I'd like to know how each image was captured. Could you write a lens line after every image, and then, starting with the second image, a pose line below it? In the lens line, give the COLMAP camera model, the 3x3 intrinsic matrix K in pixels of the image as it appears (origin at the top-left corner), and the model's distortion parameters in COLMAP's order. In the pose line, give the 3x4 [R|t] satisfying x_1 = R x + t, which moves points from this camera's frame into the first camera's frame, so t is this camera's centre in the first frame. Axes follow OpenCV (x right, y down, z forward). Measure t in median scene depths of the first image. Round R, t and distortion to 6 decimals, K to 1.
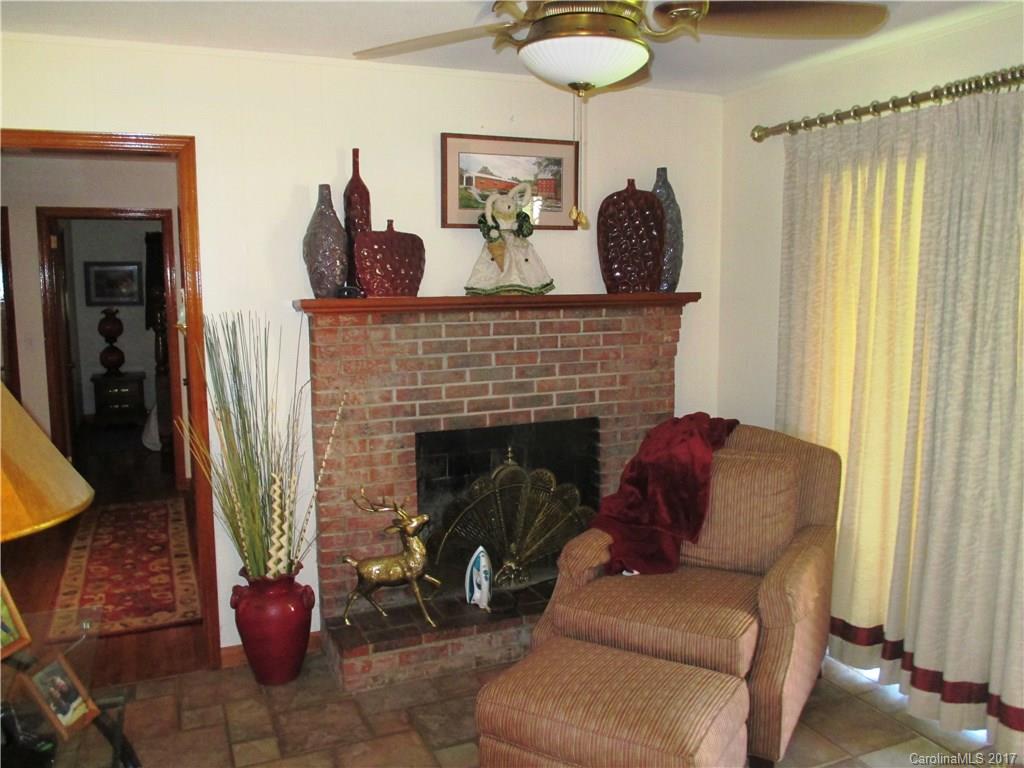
lens RADIAL K [[849.0, 0, 511.8], [0, 849.0, 382.3], [0, 0, 1]] dist [-0.007751, -0.003127]
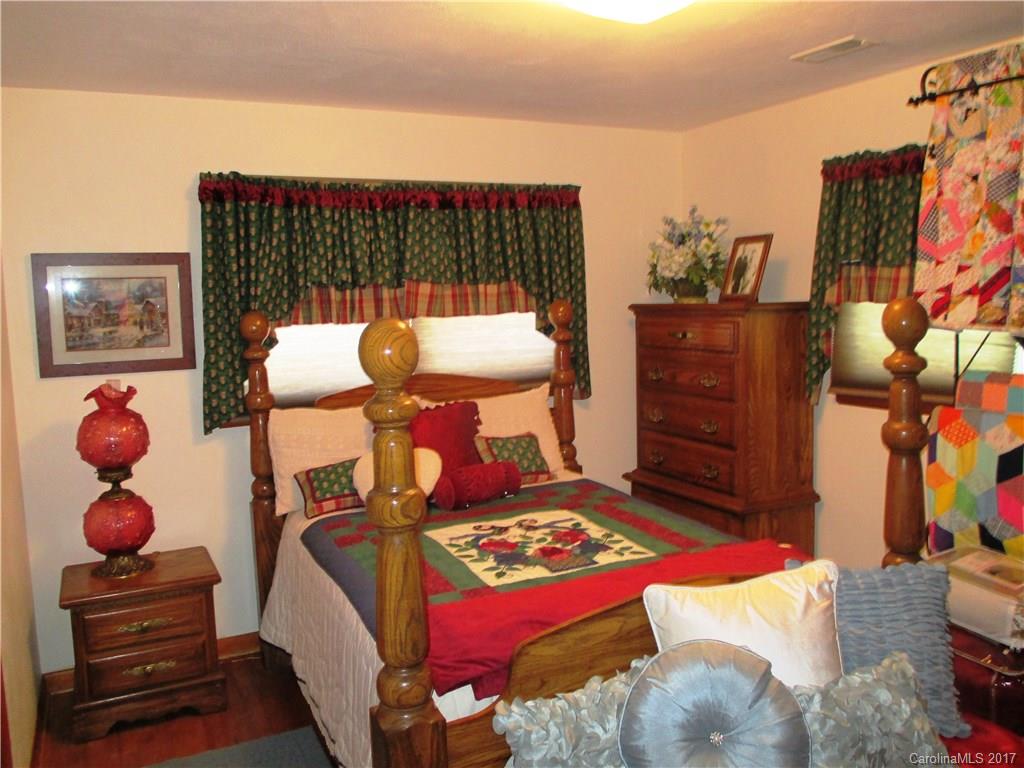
lens RADIAL K [[849.0, 0, 511.9], [0, 849.0, 385.3], [0, 0, 1]] dist [-0.007751, -0.003127]
pose [[0.998380, -0.031558, 0.047349, -0.323878], [0.032726, 0.999174, -0.024102, -0.072152], [-0.046549, 0.025612, 0.998588, 0.640075]]
